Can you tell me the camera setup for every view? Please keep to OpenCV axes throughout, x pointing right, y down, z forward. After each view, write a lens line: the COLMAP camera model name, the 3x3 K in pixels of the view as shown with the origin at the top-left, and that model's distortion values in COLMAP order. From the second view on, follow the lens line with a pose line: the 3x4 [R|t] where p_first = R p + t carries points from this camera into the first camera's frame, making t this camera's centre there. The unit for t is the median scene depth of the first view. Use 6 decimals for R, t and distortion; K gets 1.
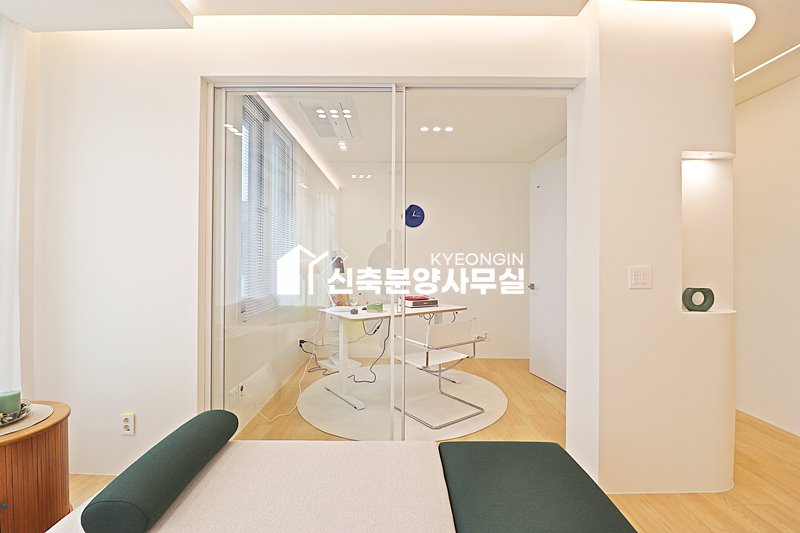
lens RADIAL K [[370.2, 0, 399.8], [0, 370.2, 261.8], [0, 0, 1]] dist [-0.015315, -0.003521]
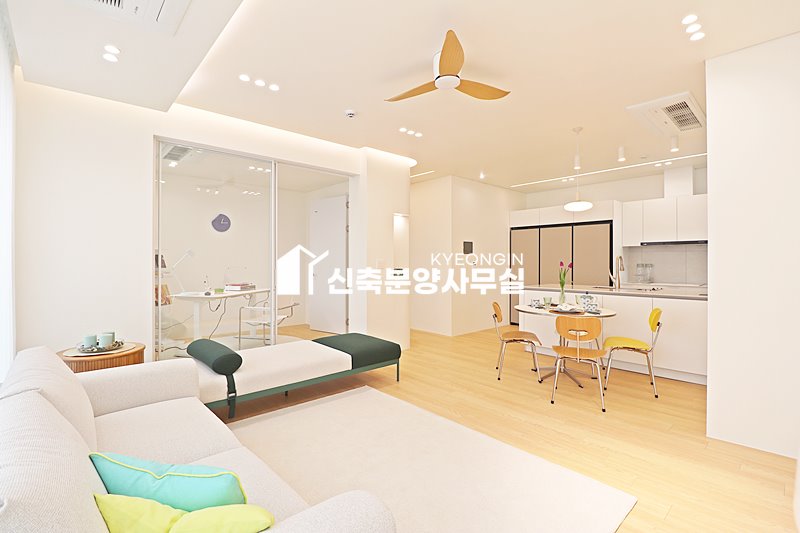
lens RADIAL K [[370.2, 0, 397.3], [0, 370.2, 264.1], [0, 0, 1]] dist [-0.015315, -0.003521]
pose [[0.746929, -0.005894, 0.664878, -0.735017], [-0.001311, 0.999946, 0.010337, 0.011159], [-0.664903, -0.008593, 0.746881, -0.740930]]
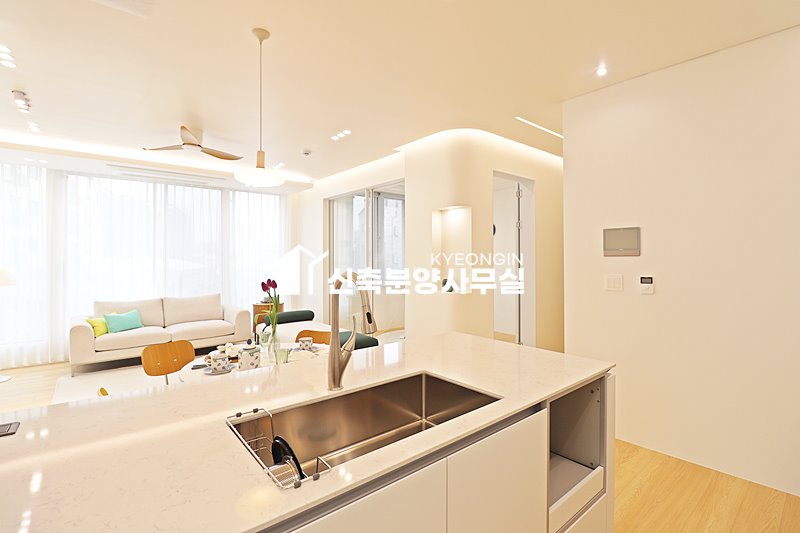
lens RADIAL K [[370.2, 0, 403.5], [0, 370.2, 259.1], [0, 0, 1]] dist [-0.015315, -0.003521]
pose [[0.639095, -0.001886, -0.769125, 1.861034], [0.006059, 0.999978, 0.002583, -0.033332], [0.769104, -0.006311, 0.639093, -0.335962]]
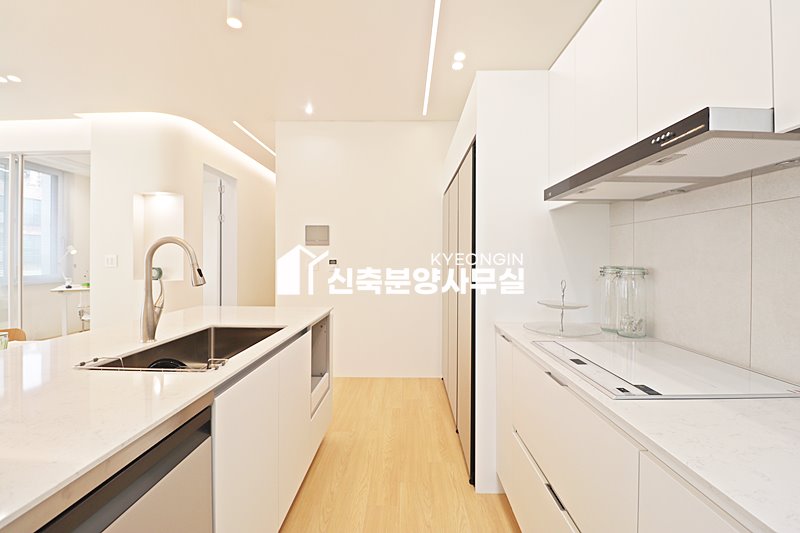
lens RADIAL K [[370.2, 0, 398.8], [0, 370.2, 263.2], [0, 0, 1]] dist [-0.015315, -0.003521]
pose [[0.999804, 0.003444, -0.019521, 1.801615], [-0.003241, 0.999940, 0.010449, 0.023109], [0.019555, -0.010383, 0.999755, -0.682779]]
